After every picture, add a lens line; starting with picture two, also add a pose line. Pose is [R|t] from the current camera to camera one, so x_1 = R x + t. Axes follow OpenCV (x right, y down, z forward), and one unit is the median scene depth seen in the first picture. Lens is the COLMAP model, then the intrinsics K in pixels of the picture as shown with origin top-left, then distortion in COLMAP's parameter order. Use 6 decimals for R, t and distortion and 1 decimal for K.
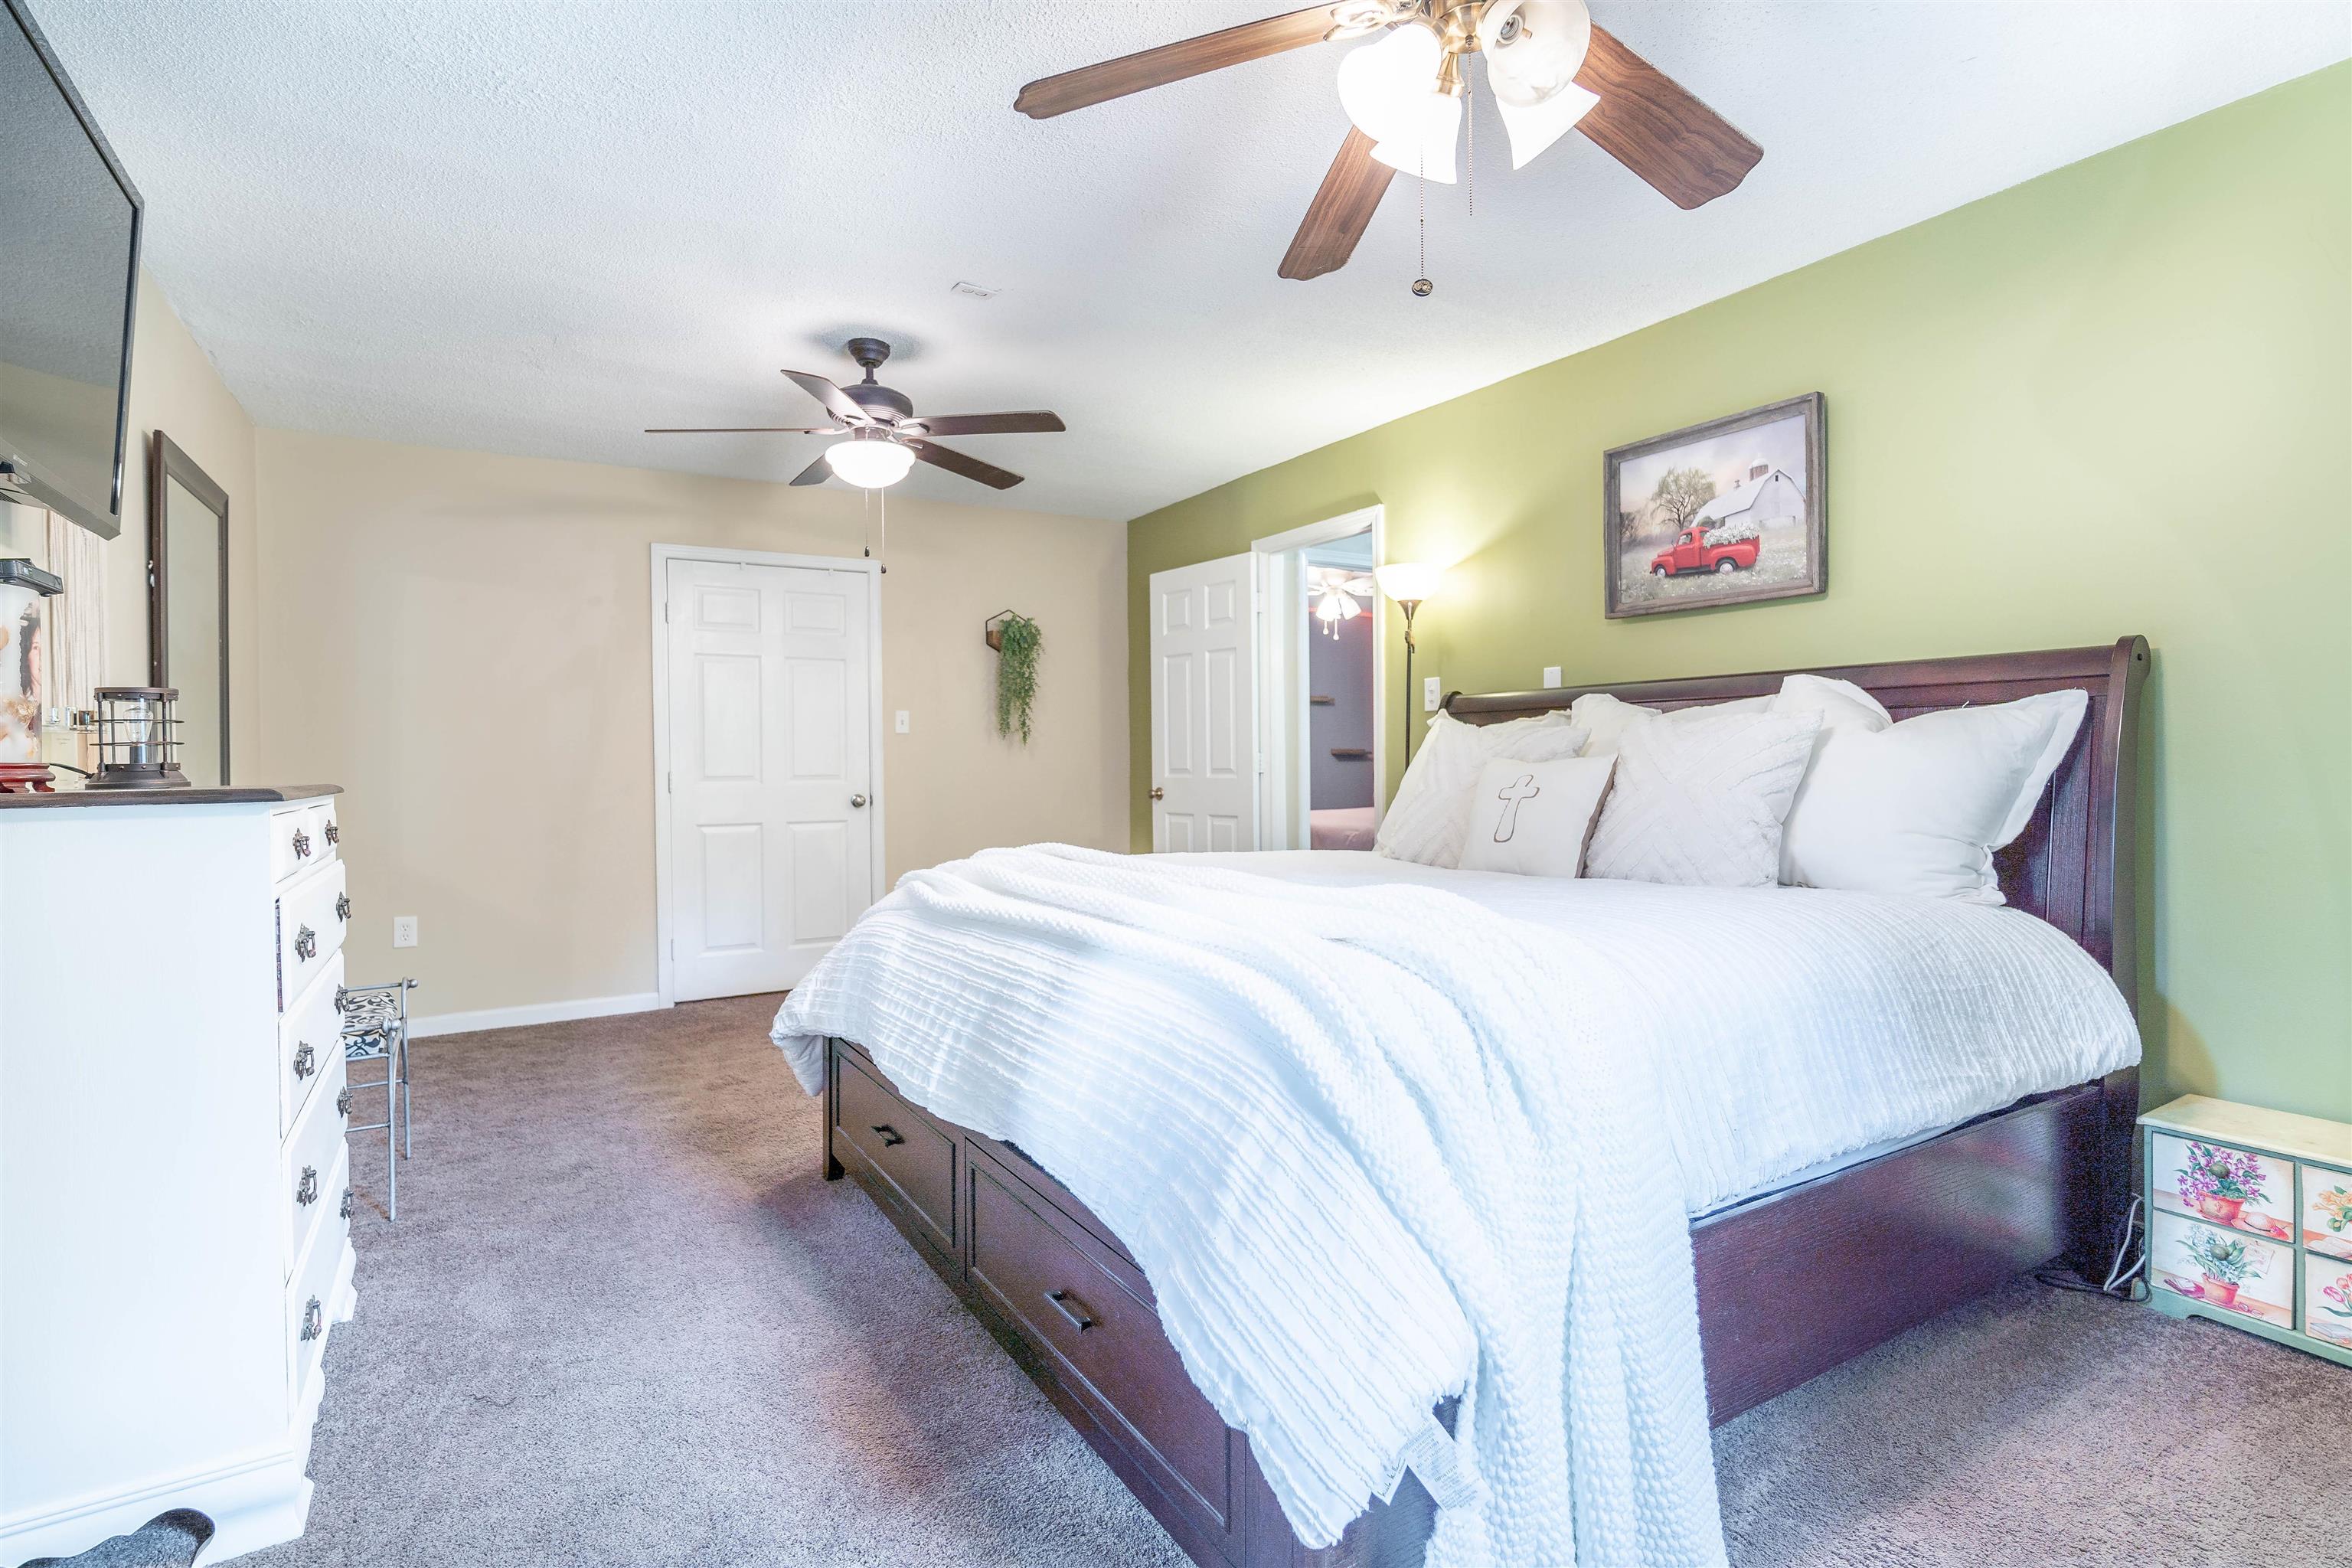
lens RADIAL K [[1162.7, 0, 1178.9], [0, 1162.7, 768.5], [0, 0, 1]] dist [0.003486, 0.000565]
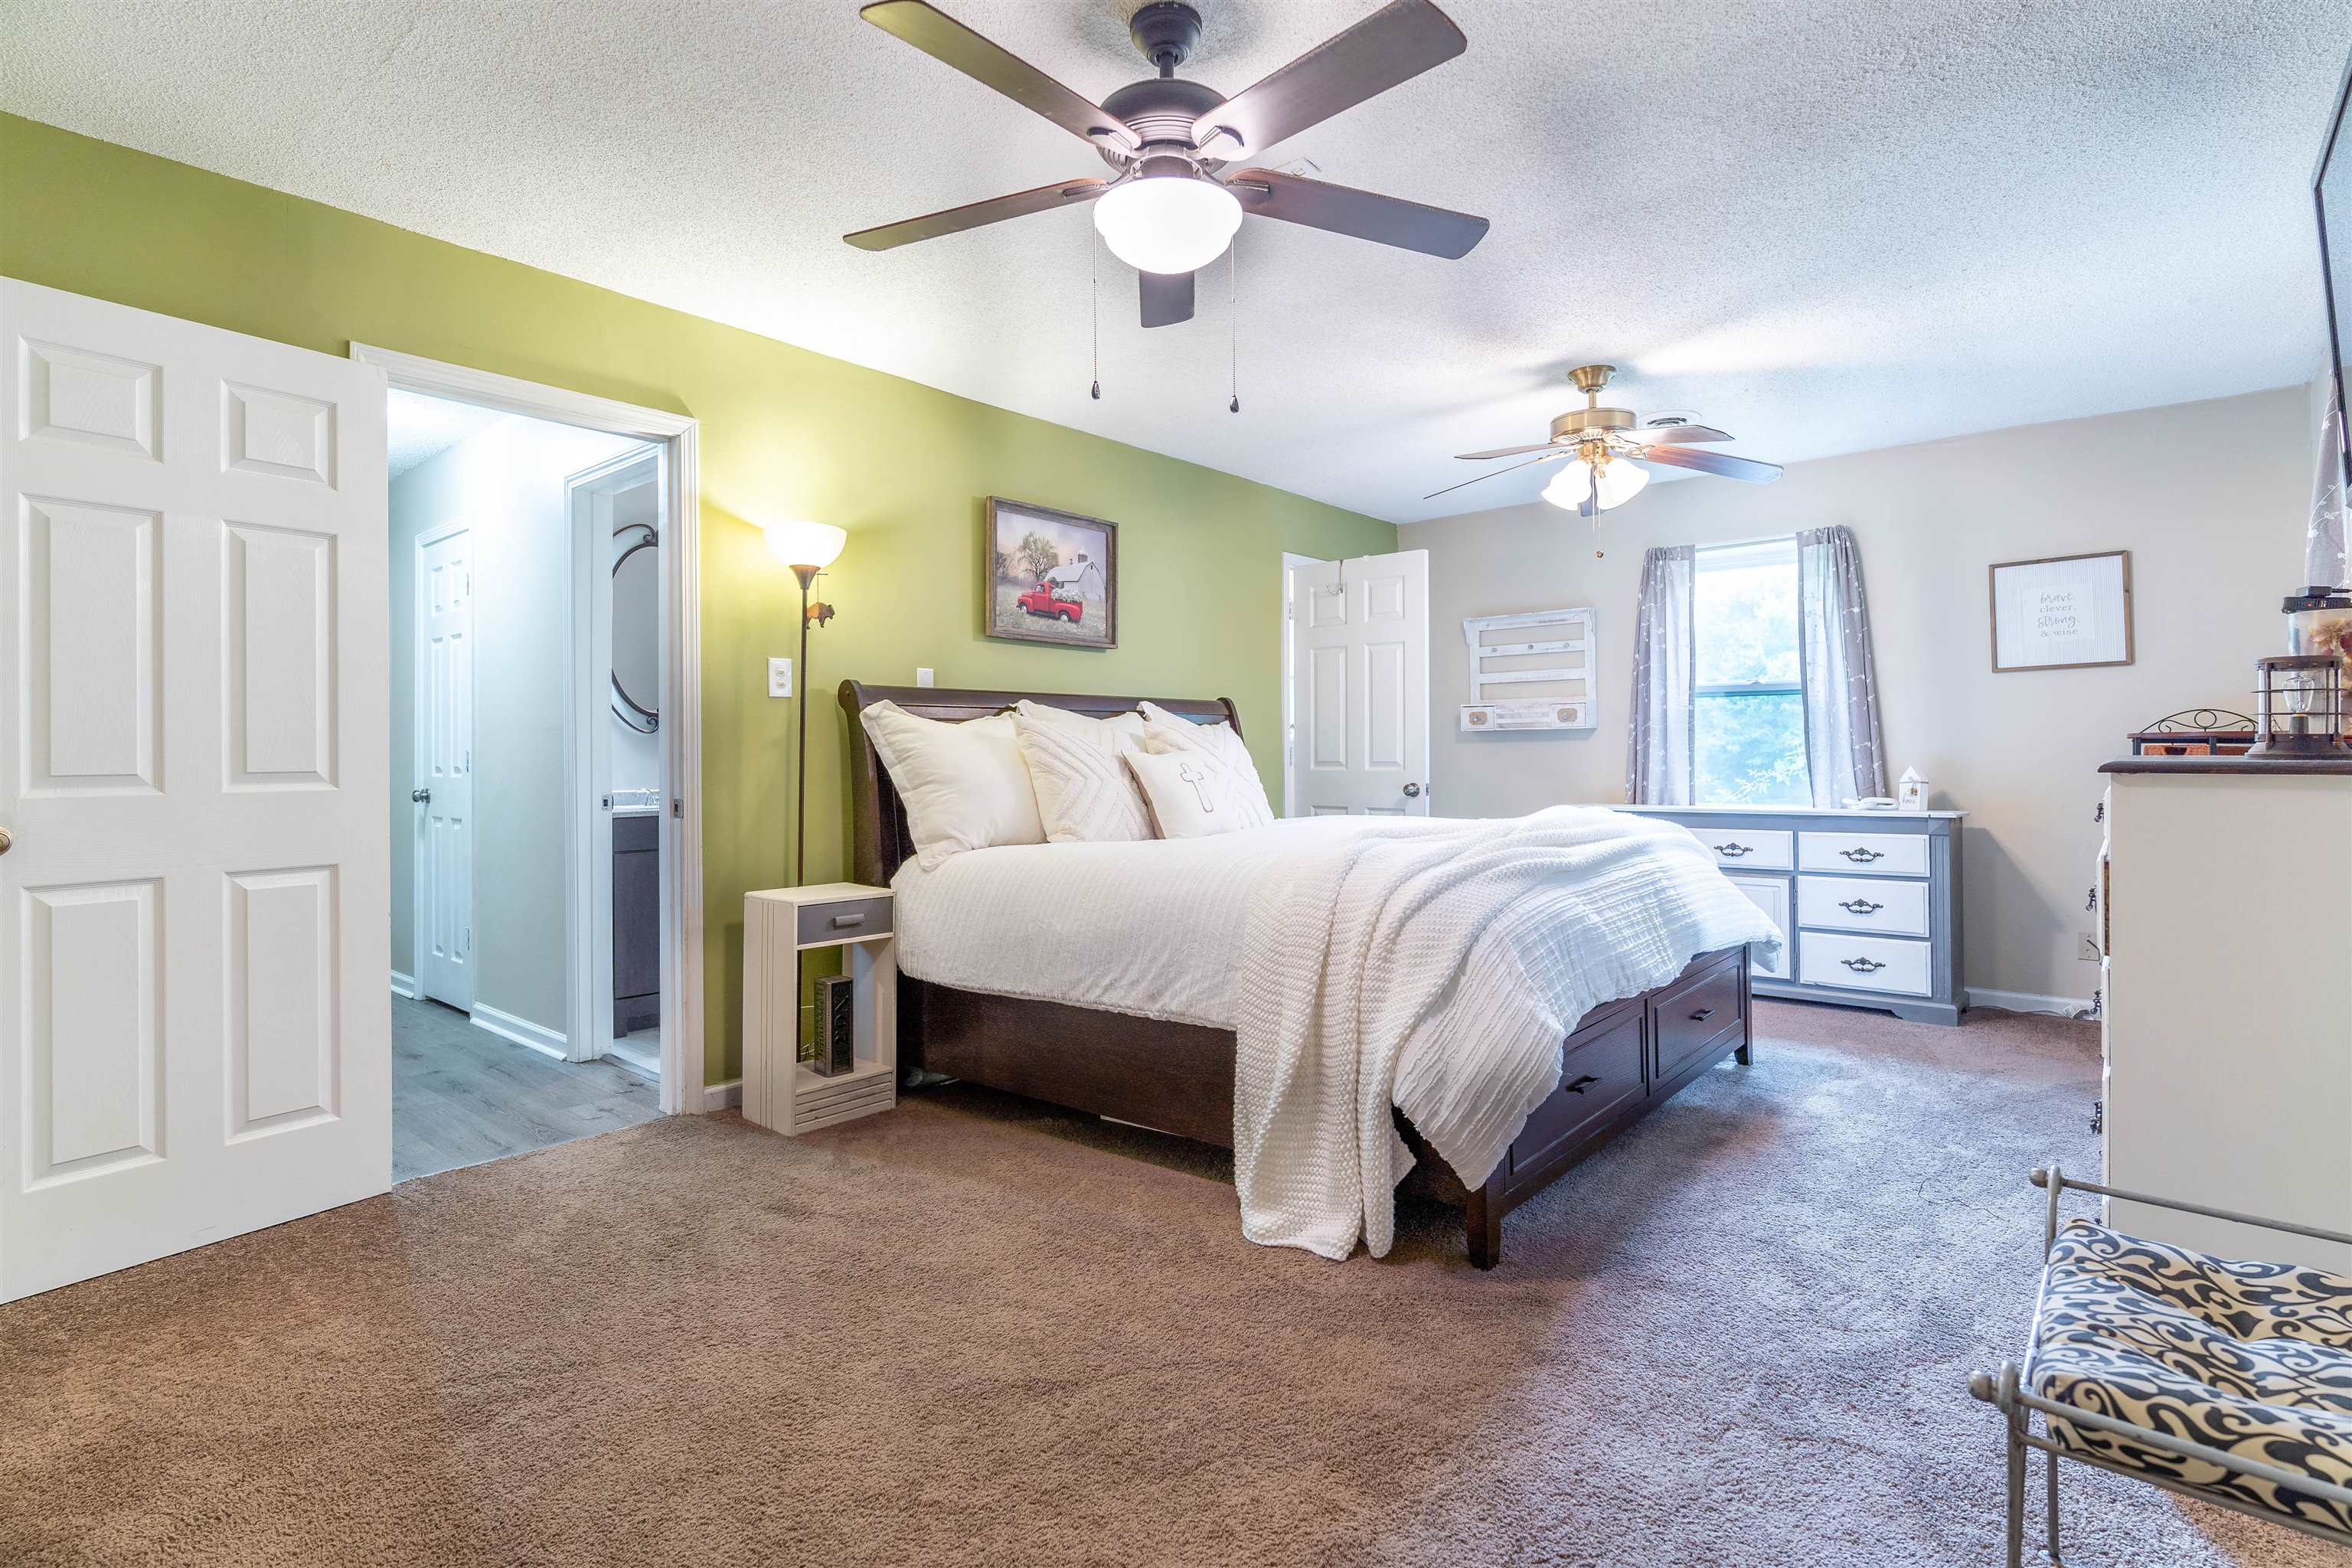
lens RADIAL K [[1162.7, 0, 1178.9], [0, 1162.7, 768.5], [0, 0, 1]] dist [0.003486, 0.000565]
pose [[-0.317249, -0.003906, 0.948334, -0.900340], [0.014557, 0.999854, 0.008988, -0.000196], [-0.948230, 0.016656, -0.317146, 1.299493]]
